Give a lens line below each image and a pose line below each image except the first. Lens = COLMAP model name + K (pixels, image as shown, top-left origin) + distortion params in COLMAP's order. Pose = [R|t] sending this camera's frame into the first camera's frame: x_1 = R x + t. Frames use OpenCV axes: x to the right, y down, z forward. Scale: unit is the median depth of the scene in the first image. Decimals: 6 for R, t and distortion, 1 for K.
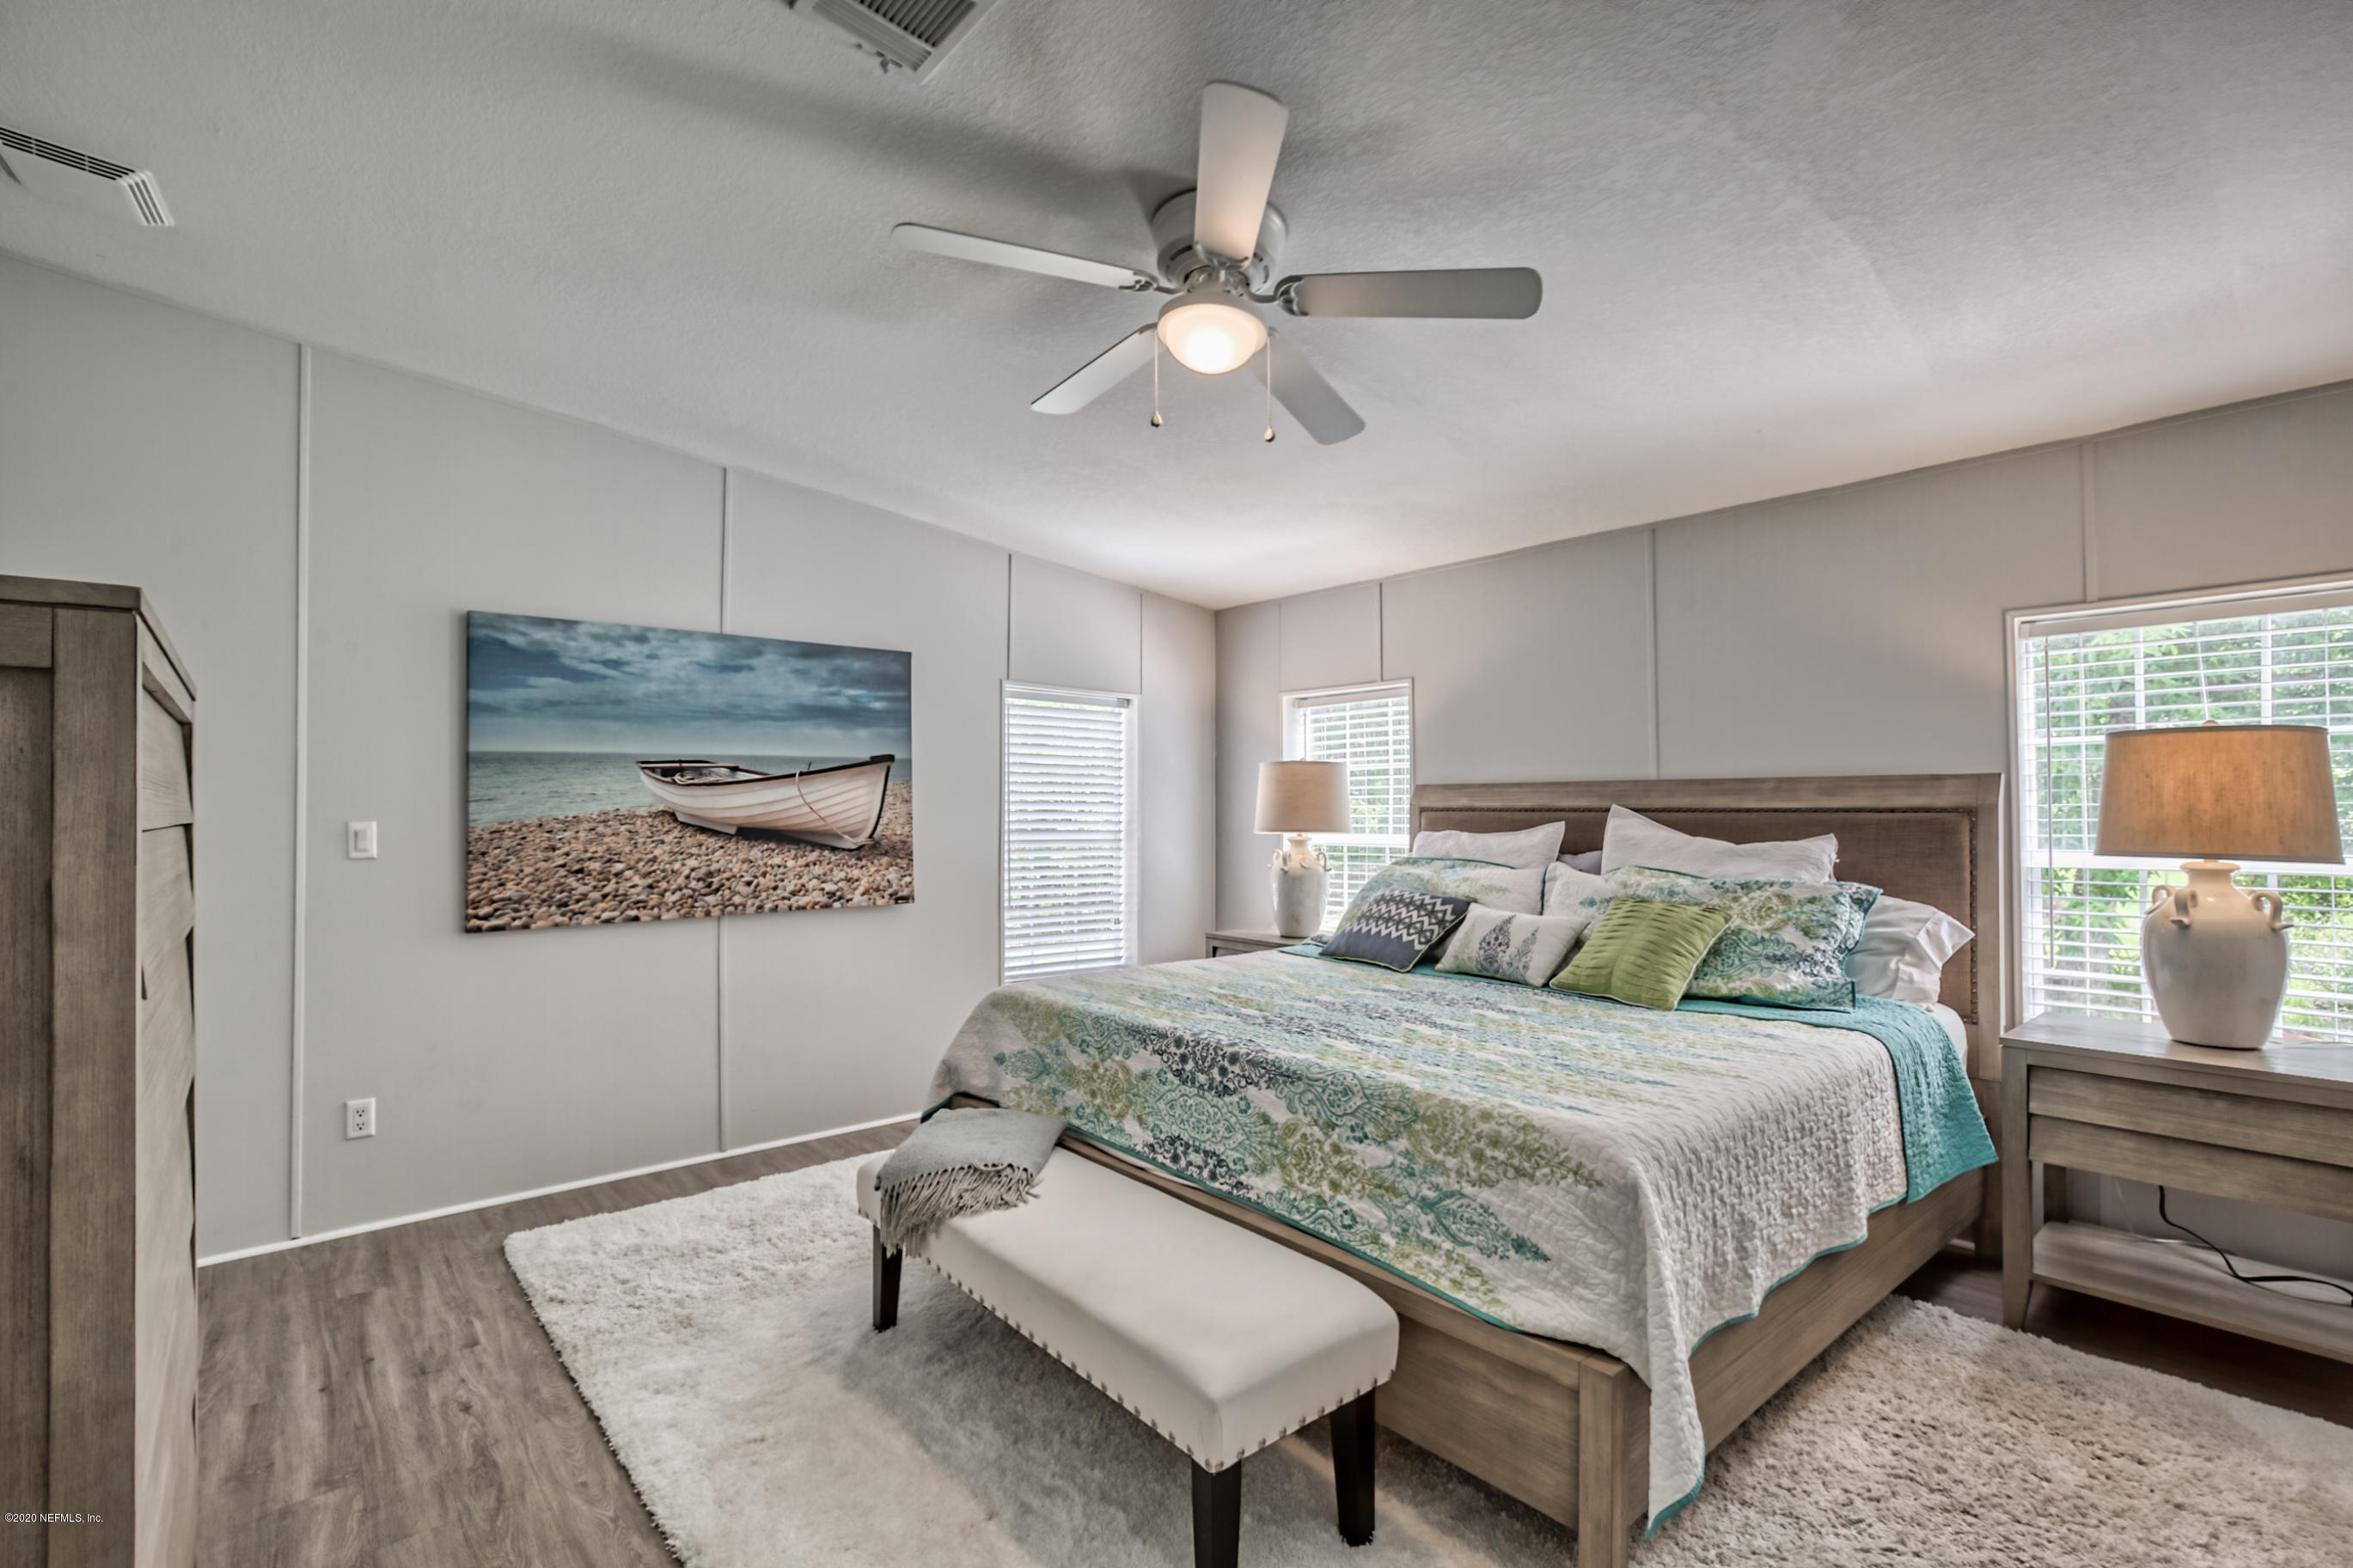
lens RADIAL K [[1067.5, 0, 1177.7], [0, 1067.5, 785.3], [0, 0, 1]] dist [-0.011865, 0.000839]
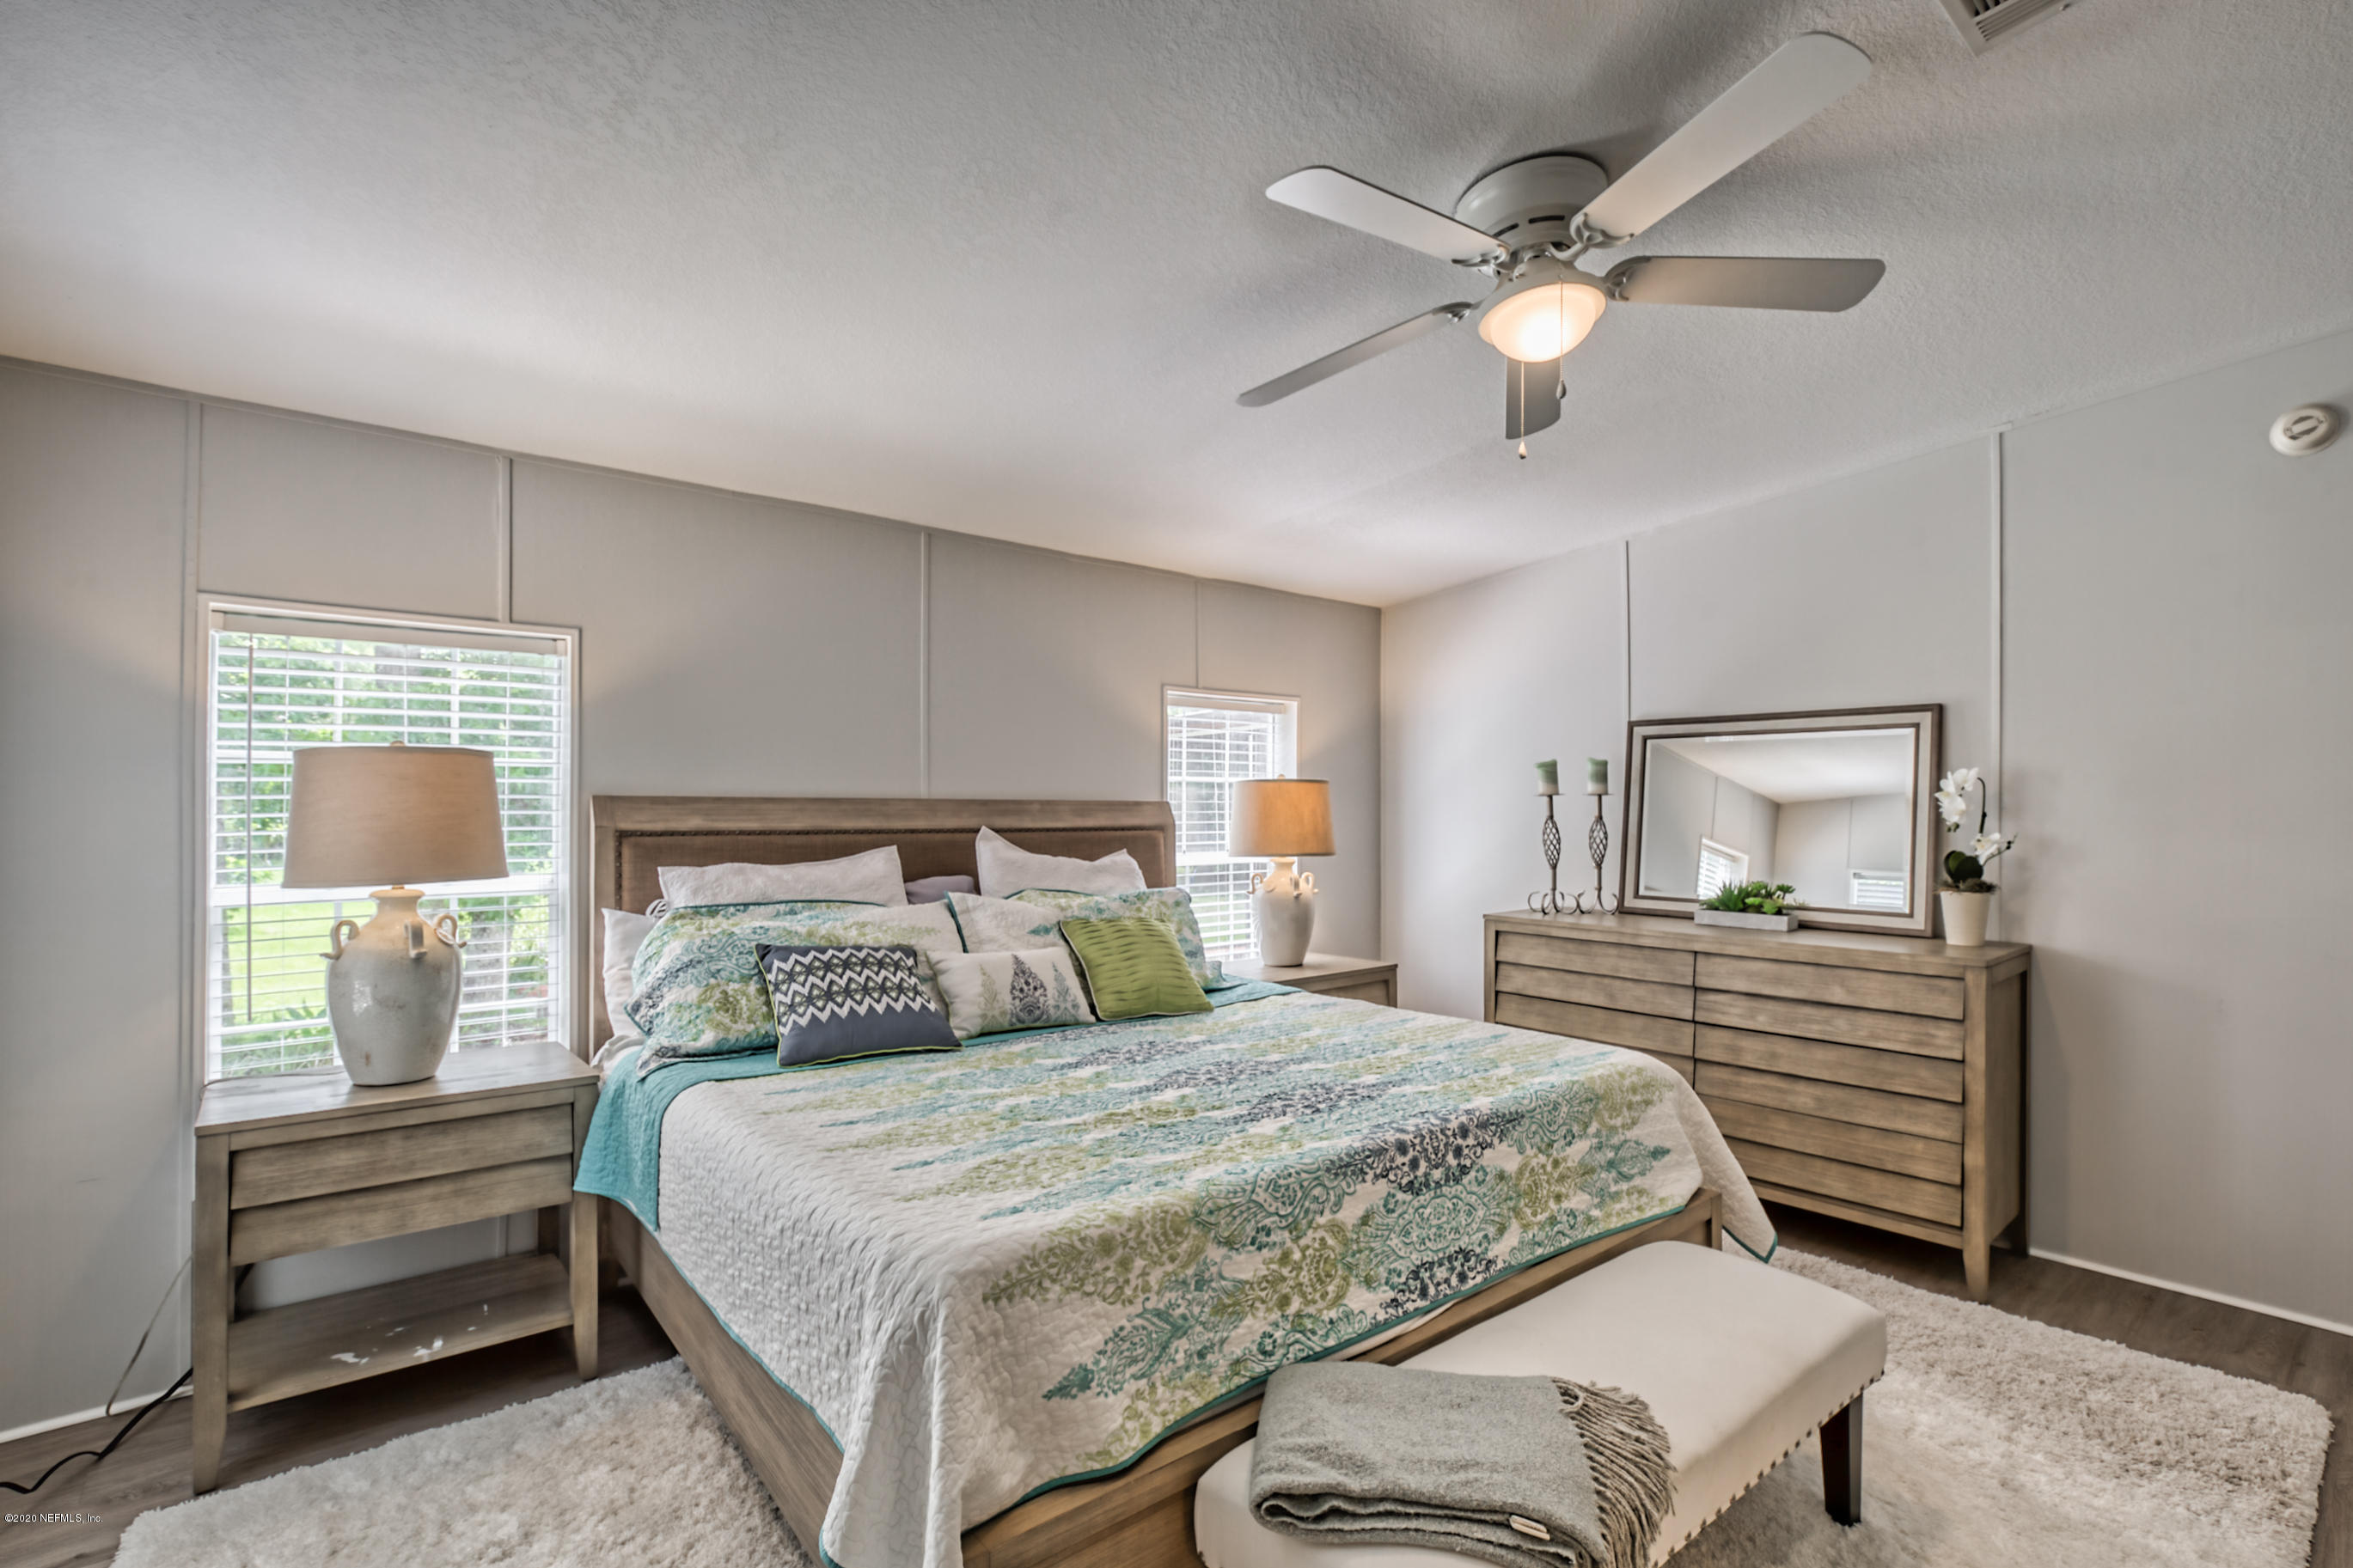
lens RADIAL K [[1067.5, 0, 1186.9], [0, 1067.5, 832.9], [0, 0, 1]] dist [-0.011865, 0.000839]
pose [[0.025813, -0.019582, 0.999475, -0.763497], [-0.020710, 0.999583, 0.020119, 0.002254], [-0.999452, -0.021219, 0.025397, 1.137981]]
